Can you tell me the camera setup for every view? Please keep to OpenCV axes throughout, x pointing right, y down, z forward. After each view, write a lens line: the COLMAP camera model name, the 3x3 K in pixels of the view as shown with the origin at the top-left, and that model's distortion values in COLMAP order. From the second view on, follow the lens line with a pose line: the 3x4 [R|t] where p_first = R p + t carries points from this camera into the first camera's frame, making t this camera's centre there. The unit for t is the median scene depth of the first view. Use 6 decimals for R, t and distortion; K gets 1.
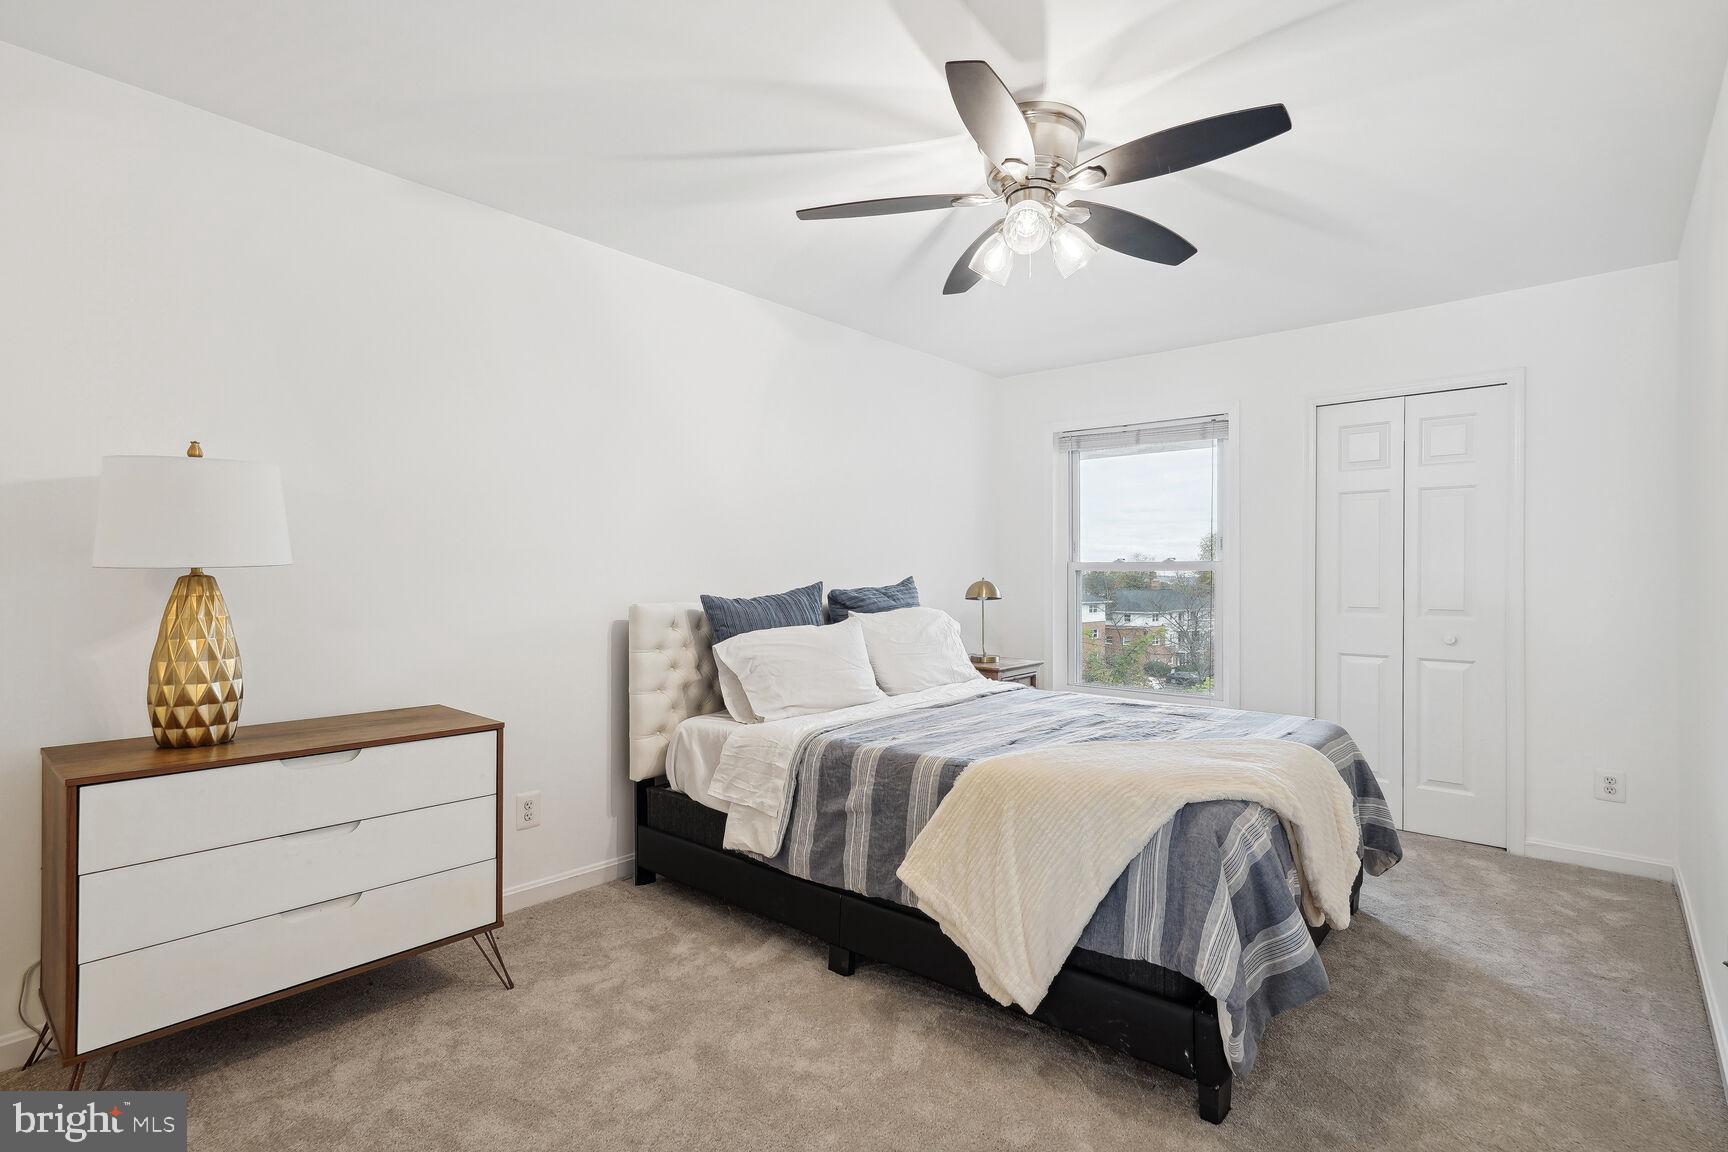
lens RADIAL K [[844.2, 0, 864.0], [0, 844.2, 576.0], [0, 0, 1]] dist [0.001909, 0.000129]
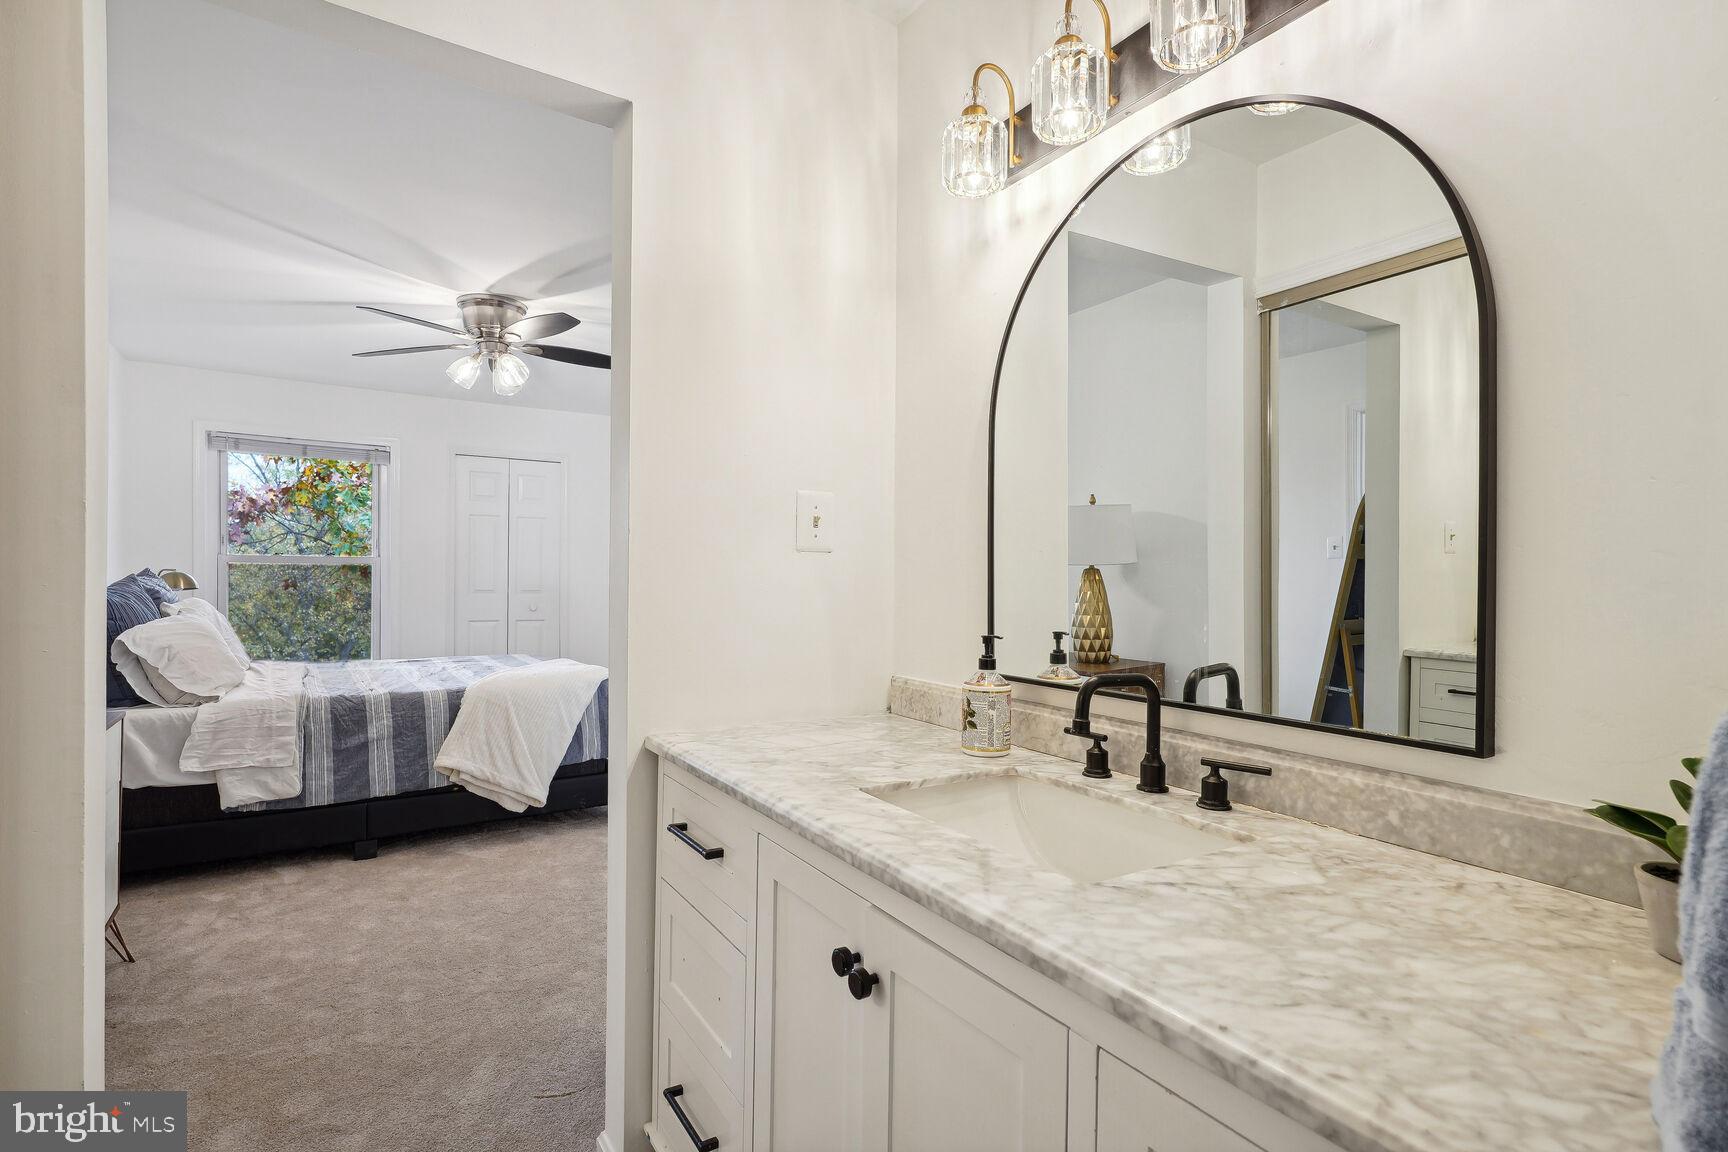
lens RADIAL K [[844.2, 0, 864.0], [0, 844.2, 576.0], [0, 0, 1]] dist [0.001909, 0.000129]
pose [[0.270788, -0.002054, 0.962637, -1.124494], [-0.011033, 0.999925, 0.005238, -0.008012], [-0.962576, -0.012040, 0.270746, -0.146995]]
